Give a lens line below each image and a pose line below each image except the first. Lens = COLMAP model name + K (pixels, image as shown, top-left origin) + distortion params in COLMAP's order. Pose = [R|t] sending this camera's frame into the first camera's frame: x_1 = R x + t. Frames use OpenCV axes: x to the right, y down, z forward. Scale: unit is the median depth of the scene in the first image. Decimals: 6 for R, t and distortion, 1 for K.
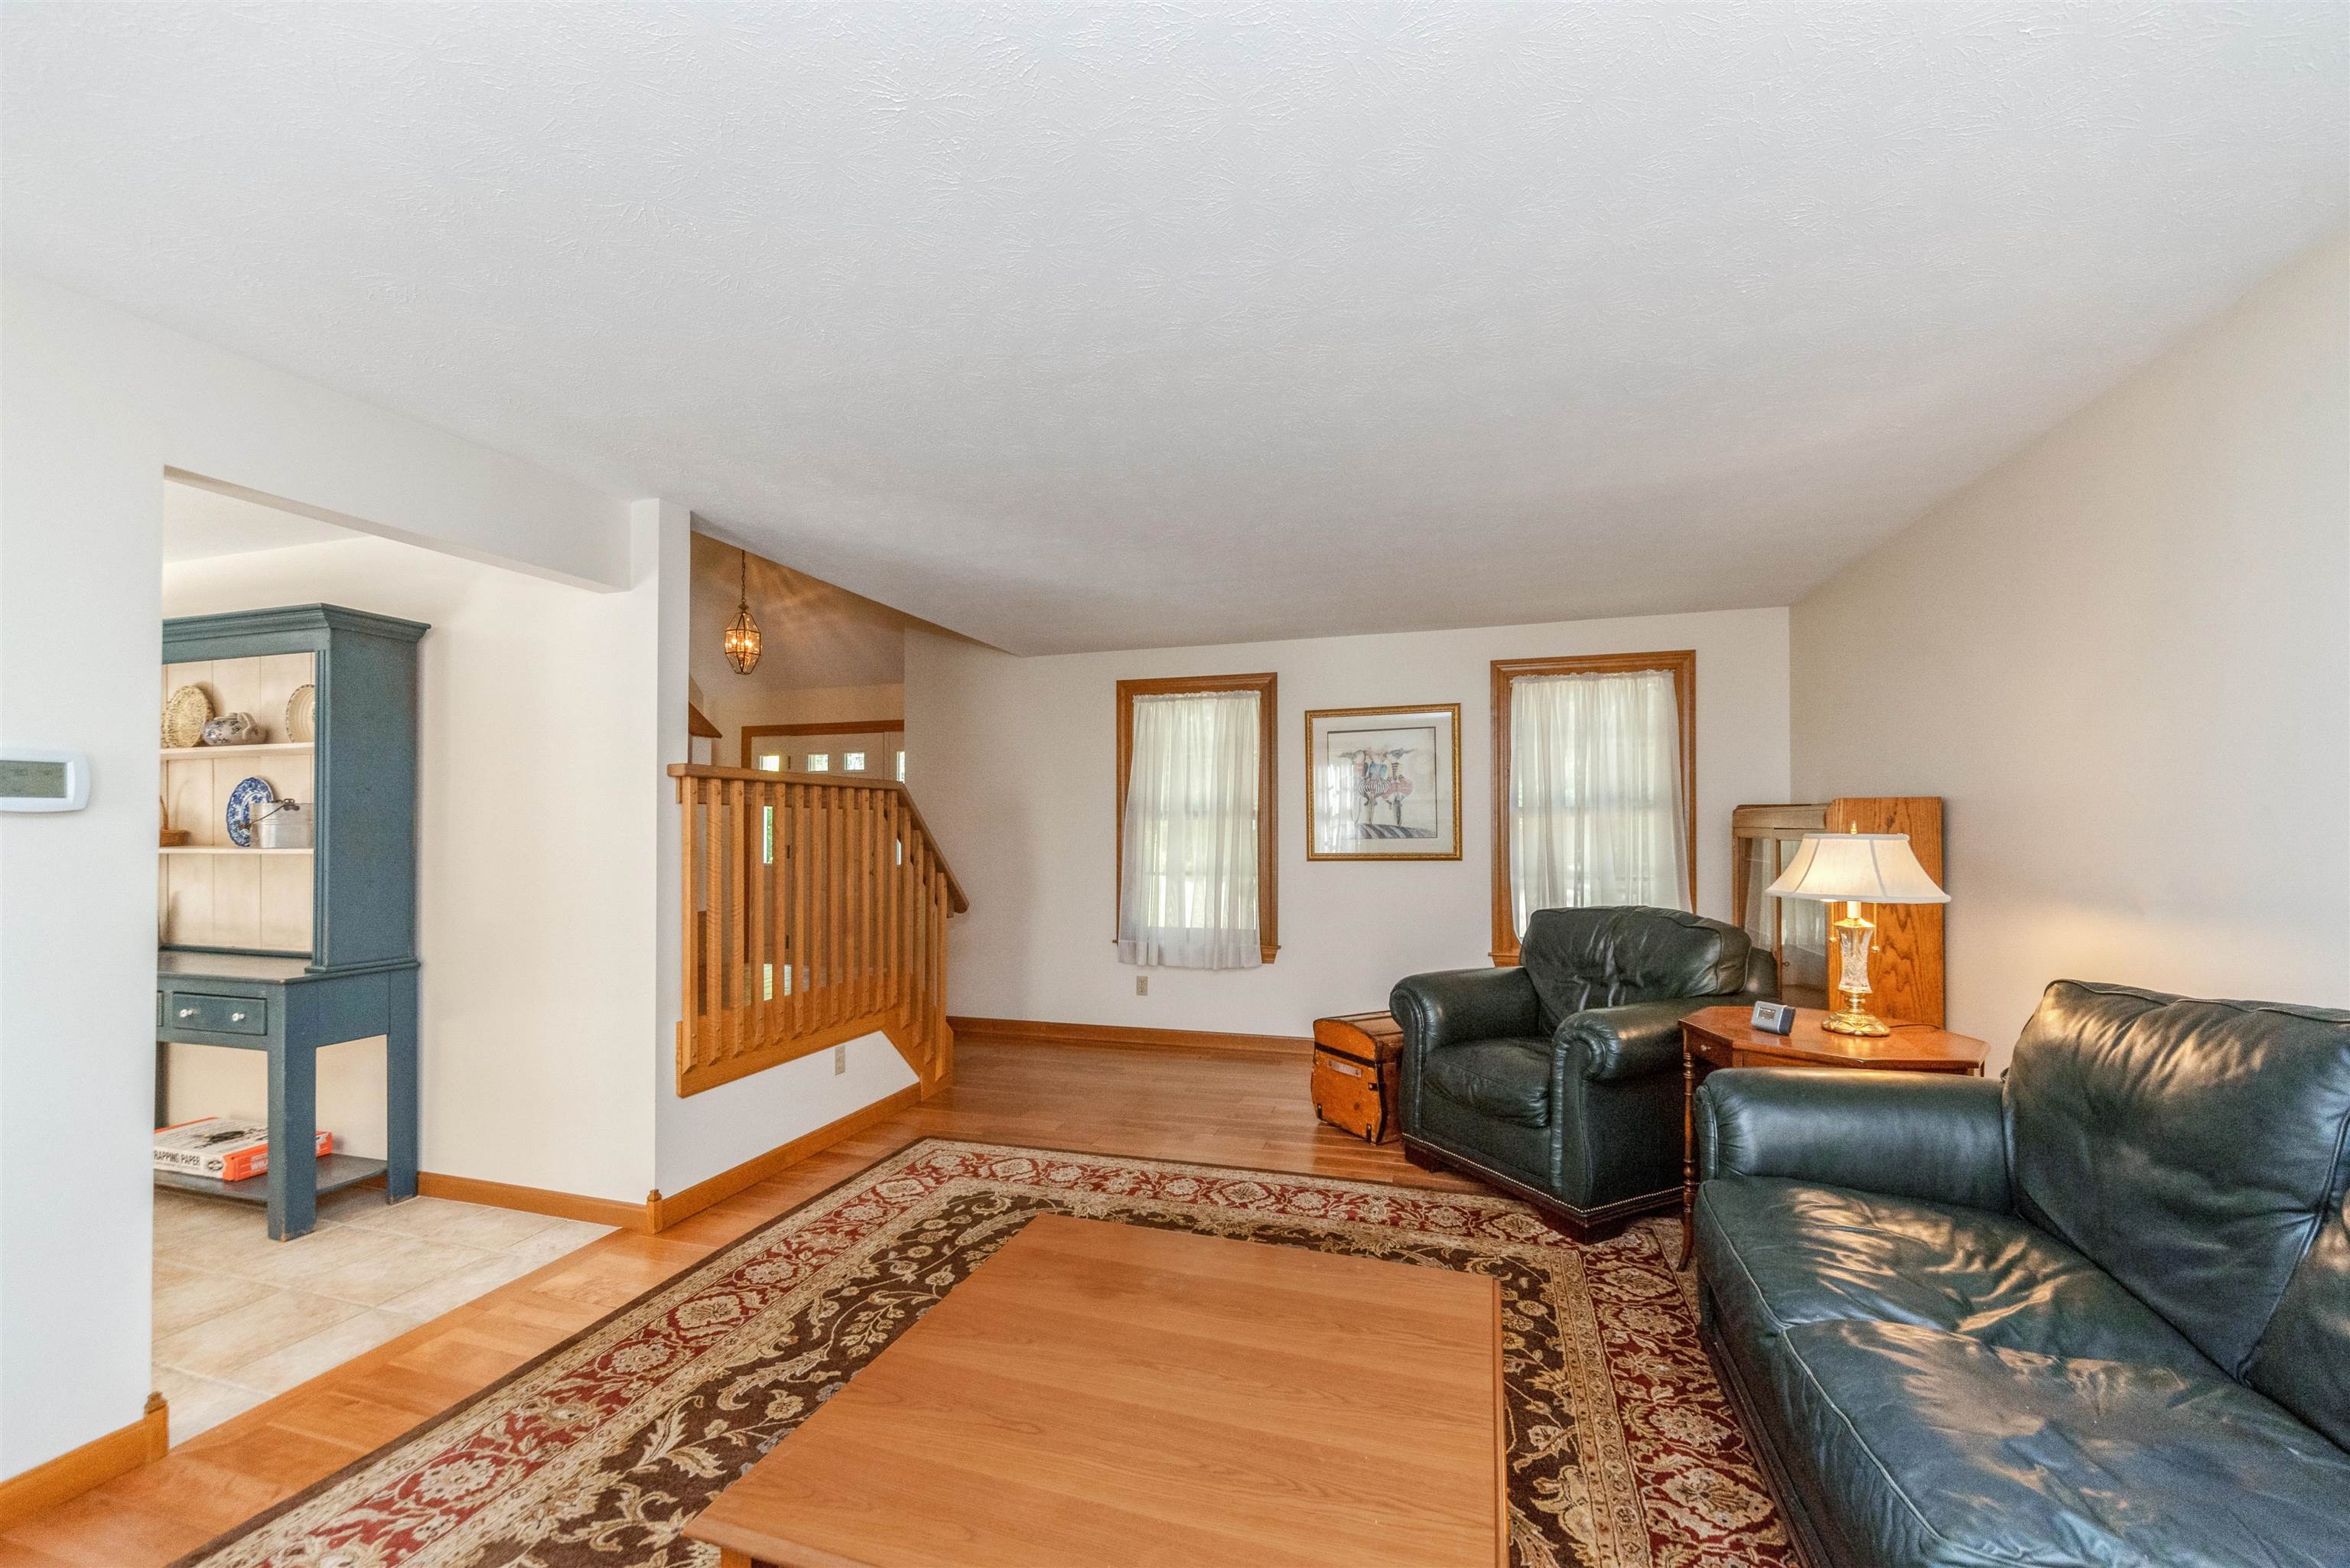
lens RADIAL K [[997.6, 0, 1172.1], [0, 997.6, 812.8], [0, 0, 1]] dist [-0.000111, -0.000004]
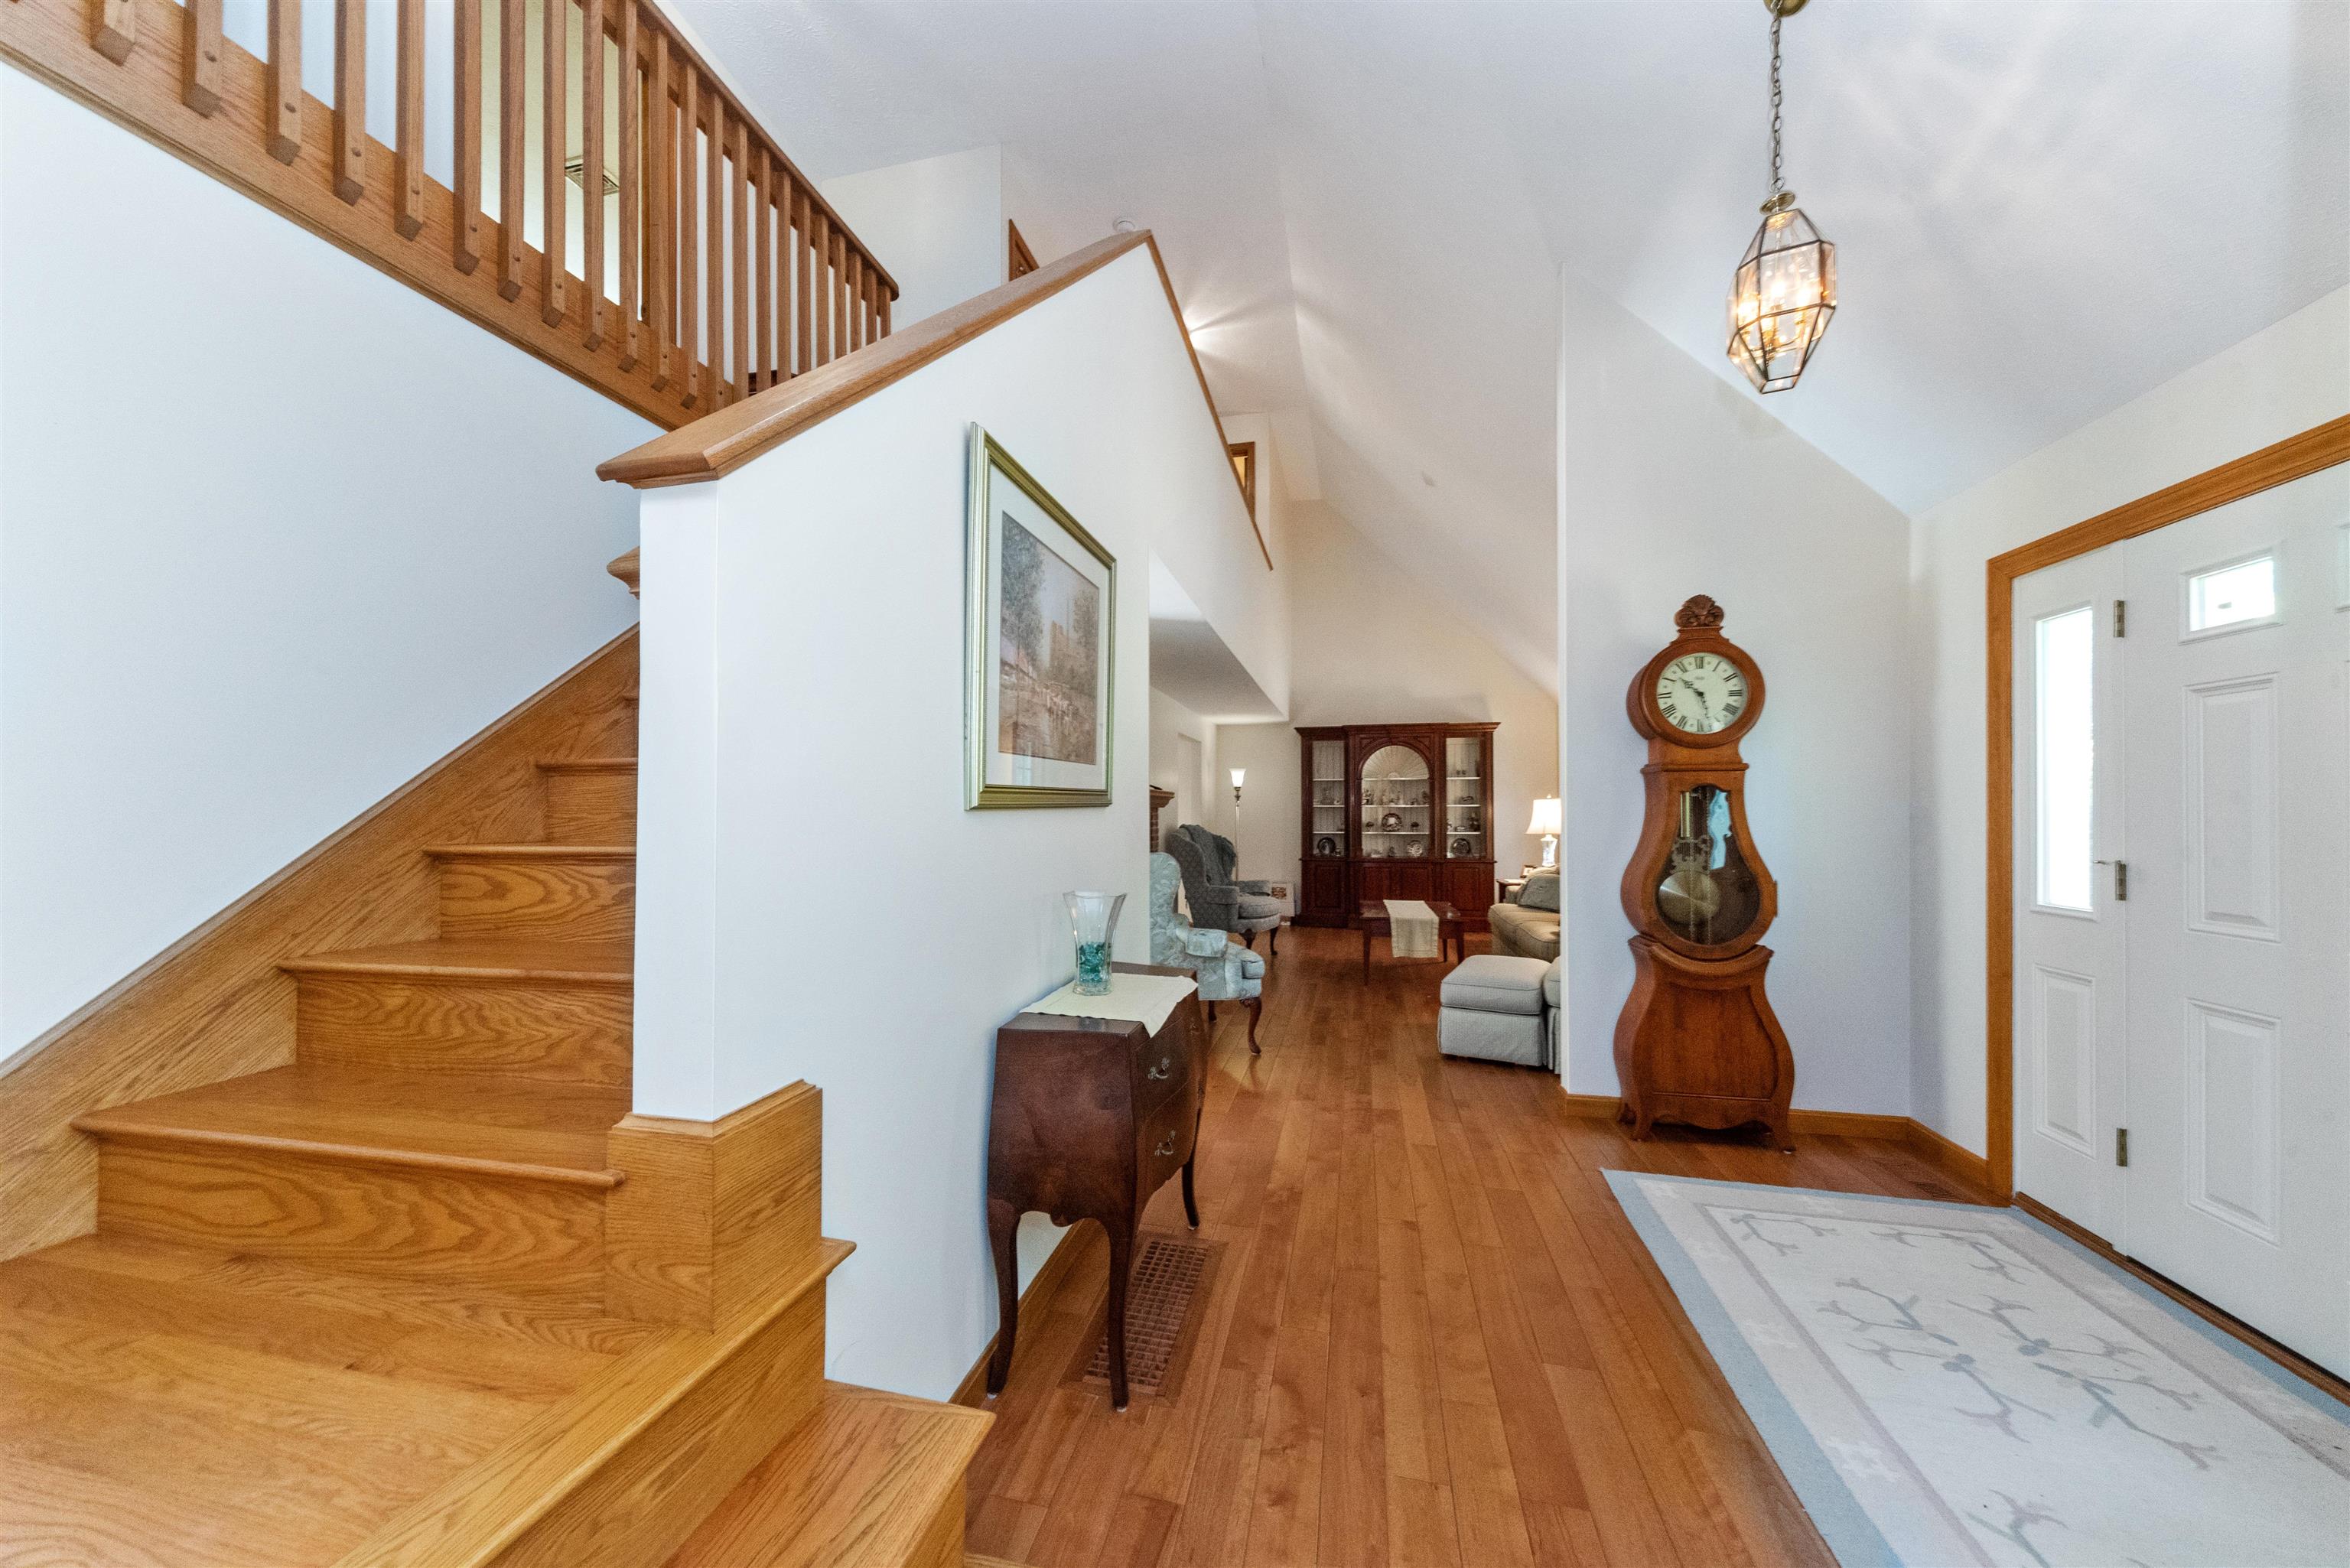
lens RADIAL K [[851.5, 0, 1107.1], [0, 851.5, 796.6], [0, 0, 1]] dist [0.002144, 0.000137]
pose [[0.068441, -0.008041, -0.997623, -0.166535], [0.007829, 0.999941, -0.007523, 0.012793], [0.997624, -0.007296, 0.068500, 0.877030]]
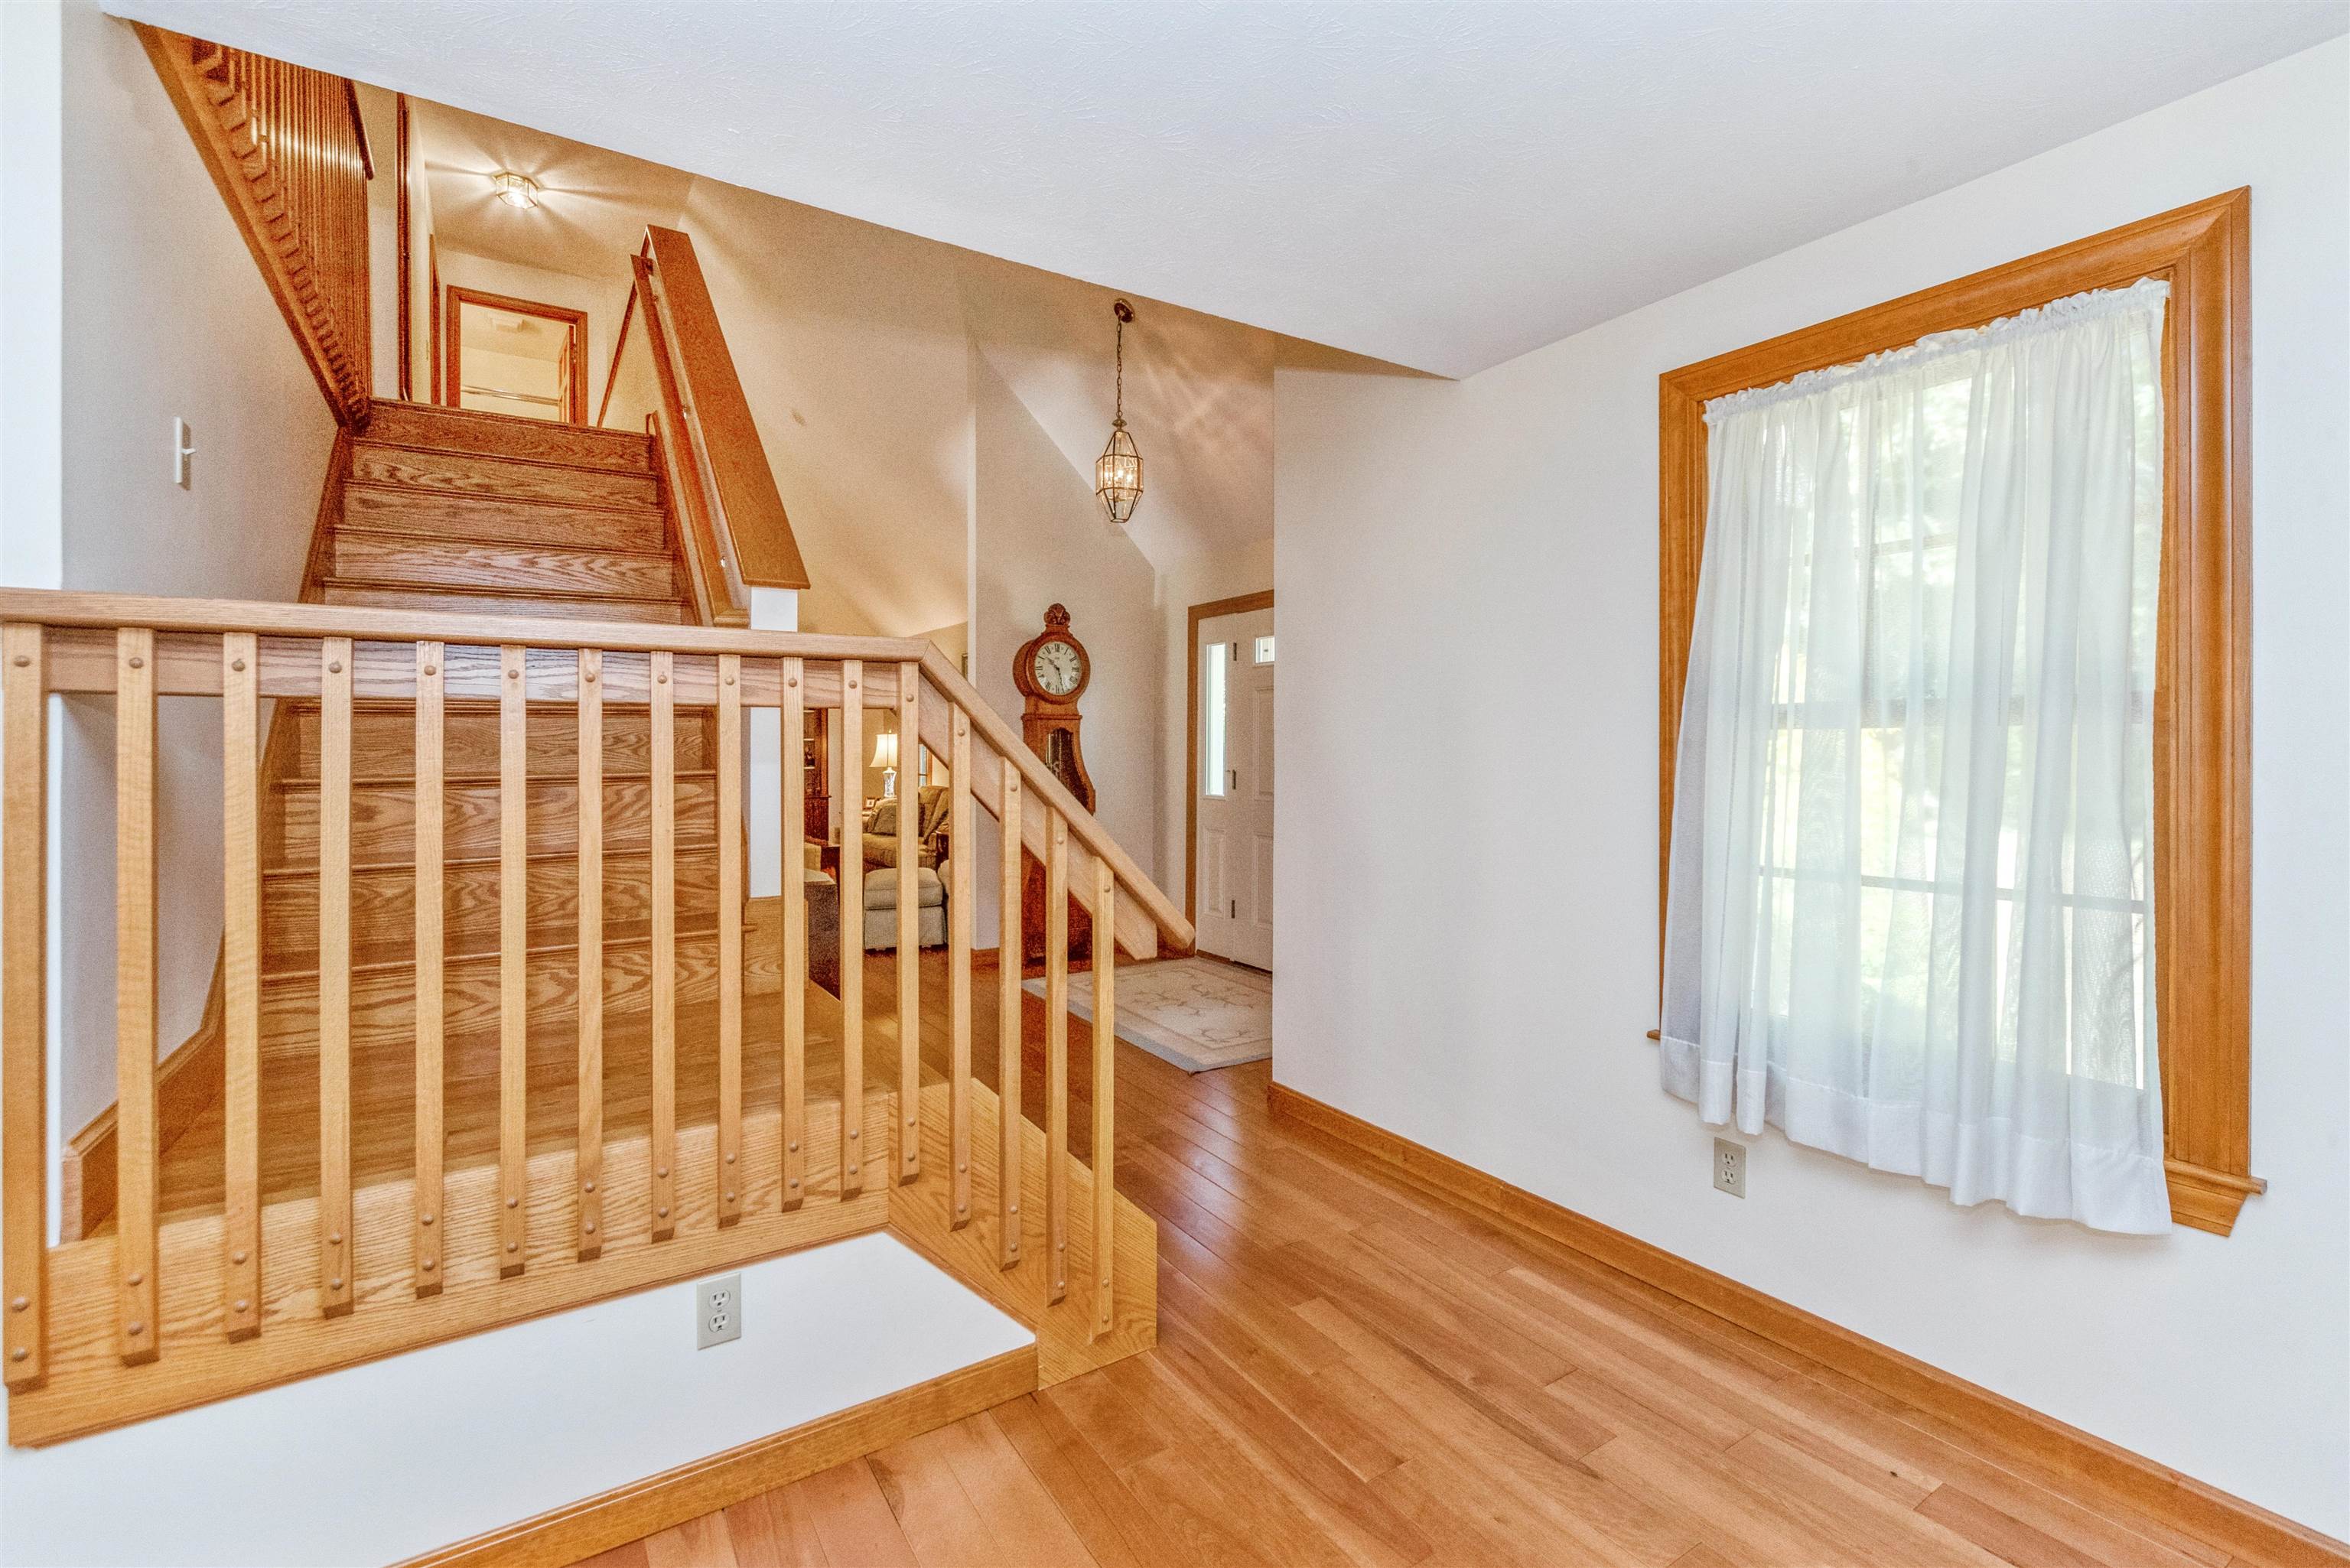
lens RADIAL K [[1020.6, 0, 1174.9], [0, 1020.6, 741.7], [0, 0, 1]] dist [-0.001127, -0.000059]
pose [[0.769278, 0.003763, -0.638904, 0.055439], [0.002225, 0.999961, 0.008568, 0.008401], [0.638911, -0.008012, 0.769239, 0.578752]]
